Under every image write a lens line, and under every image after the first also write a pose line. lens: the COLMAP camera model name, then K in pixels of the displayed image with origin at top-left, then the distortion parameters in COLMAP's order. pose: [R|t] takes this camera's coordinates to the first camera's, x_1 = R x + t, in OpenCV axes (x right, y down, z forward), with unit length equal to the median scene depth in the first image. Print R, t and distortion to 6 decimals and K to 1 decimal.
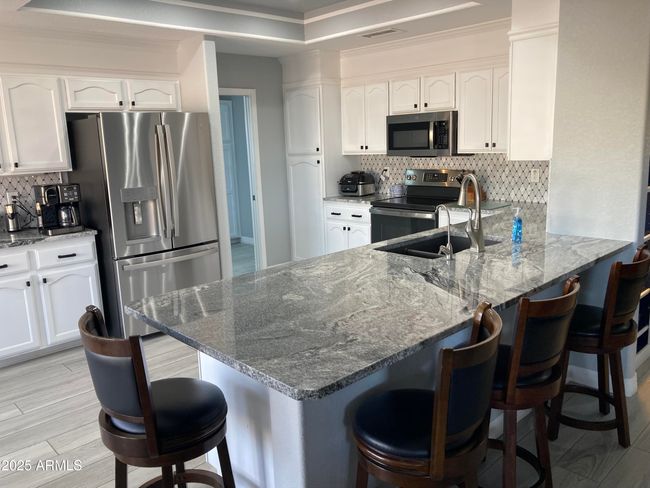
lens RADIAL K [[541.9, 0, 325.0], [0, 541.9, 244.0], [0, 0, 1]] dist [0.002285, -0.003224]
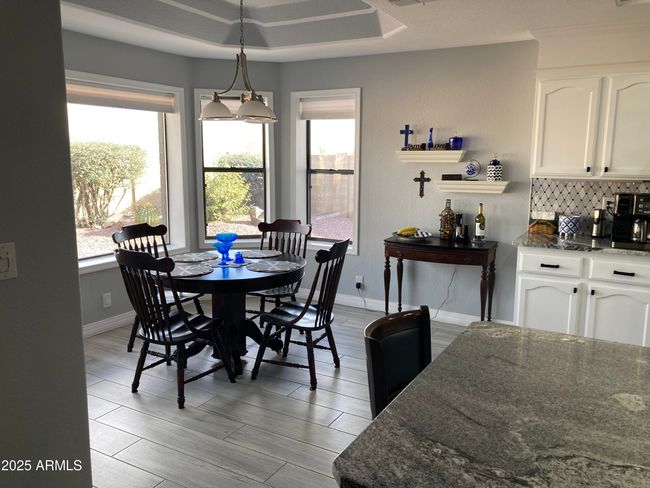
lens RADIAL K [[541.9, 0, 325.0], [0, 541.9, 244.0], [0, 0, 1]] dist [0.002285, -0.003224]
pose [[0.235910, 0.191390, -0.952741, 0.258937], [-0.193672, 0.970005, 0.146903, -0.062805], [0.952280, 0.149864, 0.265901, 0.290218]]
